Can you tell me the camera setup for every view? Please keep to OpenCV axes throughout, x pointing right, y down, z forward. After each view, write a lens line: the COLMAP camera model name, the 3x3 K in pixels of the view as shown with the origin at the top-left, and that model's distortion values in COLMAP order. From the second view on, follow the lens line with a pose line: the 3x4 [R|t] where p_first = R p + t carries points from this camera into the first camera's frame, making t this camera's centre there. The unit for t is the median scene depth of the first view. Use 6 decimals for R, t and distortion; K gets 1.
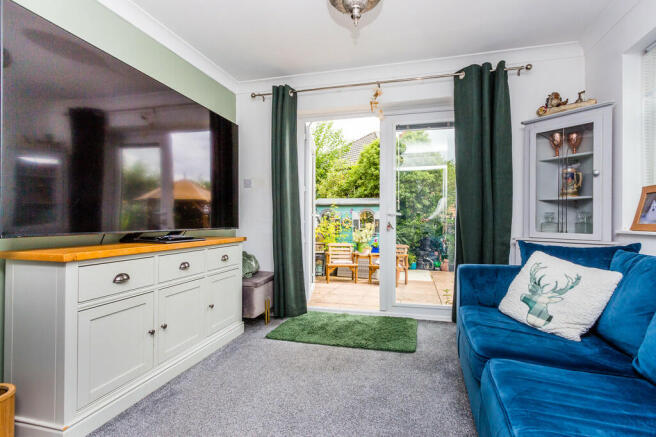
lens RADIAL K [[311.9, 0, 328.0], [0, 311.9, 218.5], [0, 0, 1]] dist [-0.000199, -0.000091]
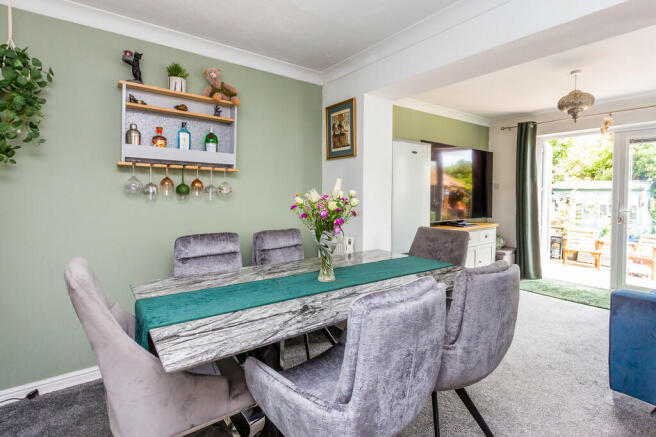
lens RADIAL K [[317.4, 0, 340.9], [0, 317.4, 201.0], [0, 0, 1]] dist [0.000008, 0.000127]
pose [[0.807913, 0.018683, -0.589005, 0.015540], [-0.003325, 0.999626, 0.027146, -0.035355], [0.589292, -0.019974, 0.807673, -0.285377]]
